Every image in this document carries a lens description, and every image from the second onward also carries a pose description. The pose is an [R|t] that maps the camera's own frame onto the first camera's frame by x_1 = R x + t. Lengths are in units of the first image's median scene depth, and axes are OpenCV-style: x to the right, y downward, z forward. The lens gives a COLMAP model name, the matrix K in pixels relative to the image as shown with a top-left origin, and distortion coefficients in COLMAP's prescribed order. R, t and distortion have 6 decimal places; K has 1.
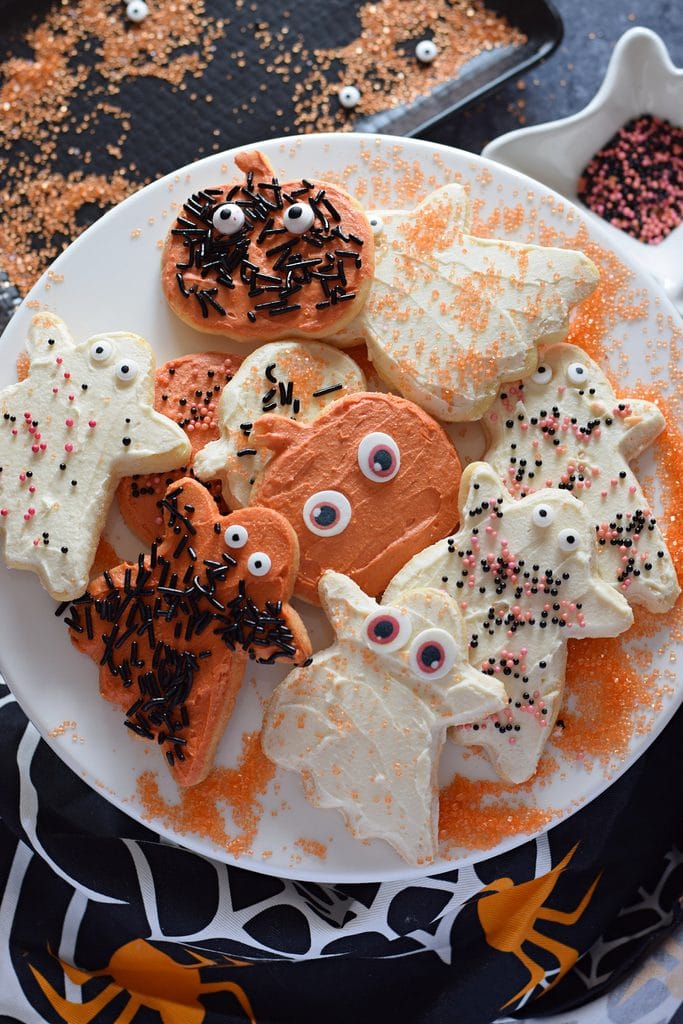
lens RADIAL K [[2463.8, 0, 341.5], [0, 2463.8, 512.0], [0, 0, 1]] dist [-0.074181, -0.448090]
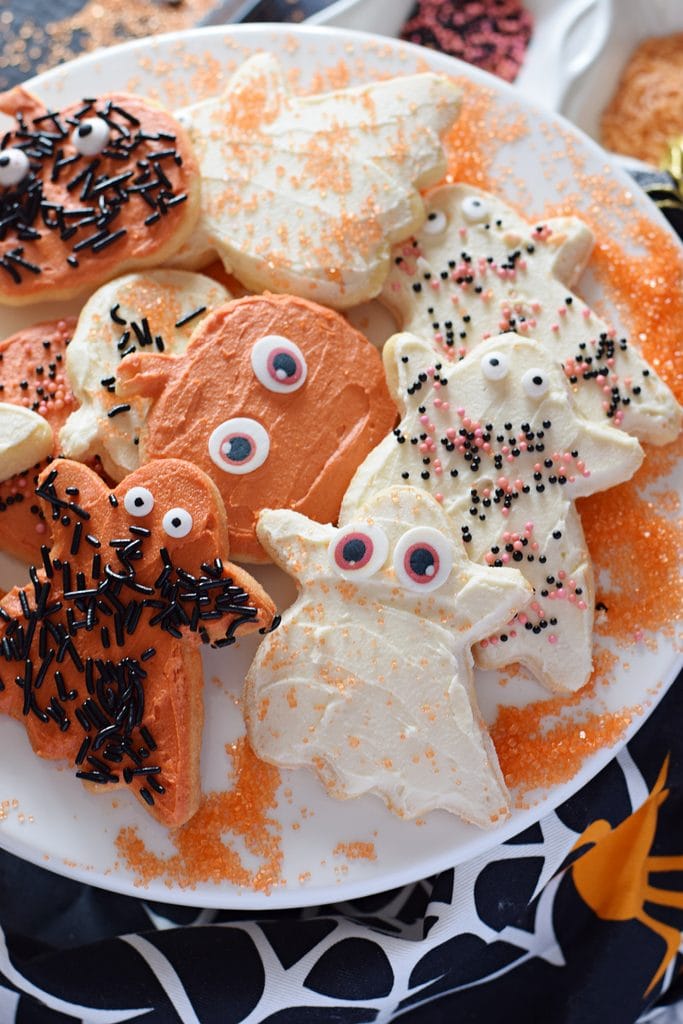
lens RADIAL K [[2463.8, 0, 341.5], [0, 2463.8, 512.0], [0, 0, 1]] dist [-0.074181, -0.448090]
pose [[0.946296, -0.309957, 0.091930, -0.054077], [0.319817, 0.939096, -0.125760, 0.130872], [-0.047351, 0.148407, 0.987792, 0.214156]]
